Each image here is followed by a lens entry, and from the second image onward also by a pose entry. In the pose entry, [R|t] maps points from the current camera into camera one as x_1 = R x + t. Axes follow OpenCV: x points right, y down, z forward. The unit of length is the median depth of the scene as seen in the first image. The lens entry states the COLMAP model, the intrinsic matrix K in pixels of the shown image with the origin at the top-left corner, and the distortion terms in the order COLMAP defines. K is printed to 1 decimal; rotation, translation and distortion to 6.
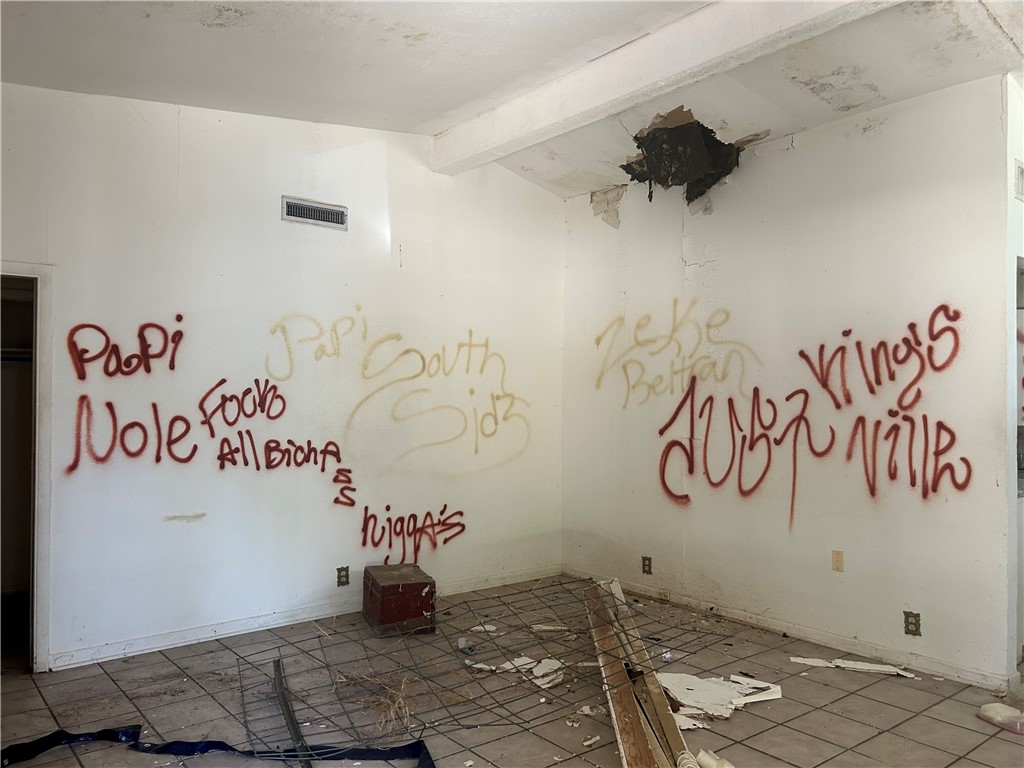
lens RADIAL K [[777.2, 0, 509.6], [0, 777.2, 385.6], [0, 0, 1]] dist [0.032344, -0.014164]
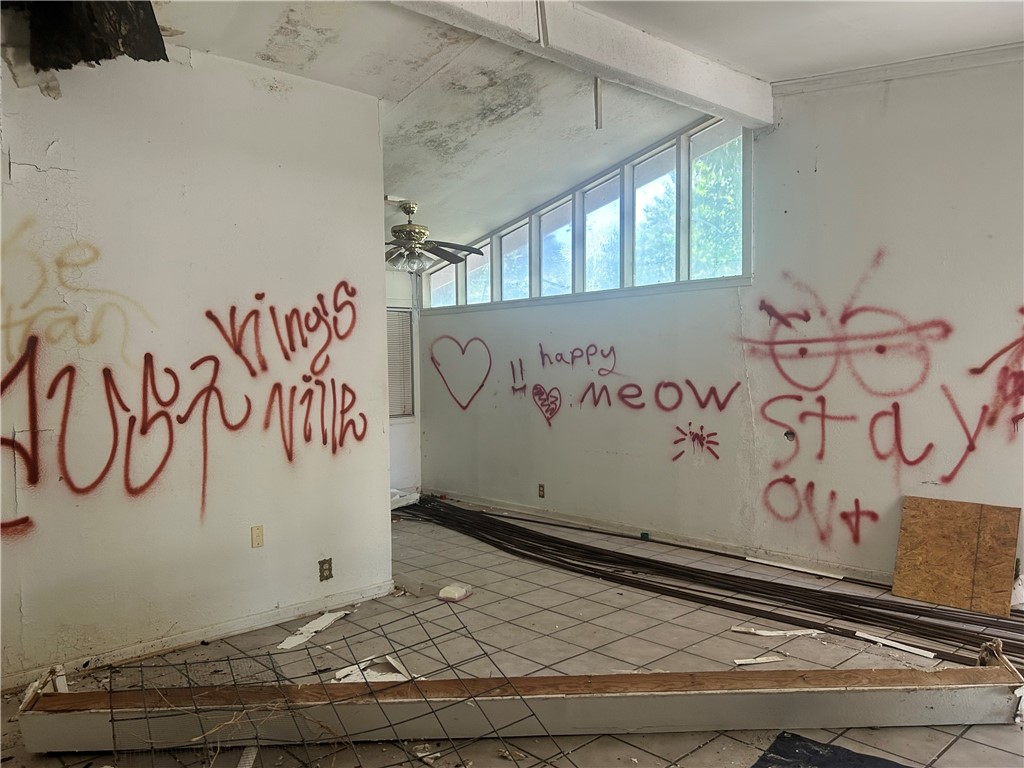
lens RADIAL K [[777.2, 0, 512.2], [0, 777.2, 385.5], [0, 0, 1]] dist [0.032344, -0.014164]
pose [[-0.068429, -0.038171, 0.996925, -0.571405], [-0.001801, 0.999271, 0.038138, 0.004445], [-0.997654, 0.000815, -0.068448, 0.800658]]
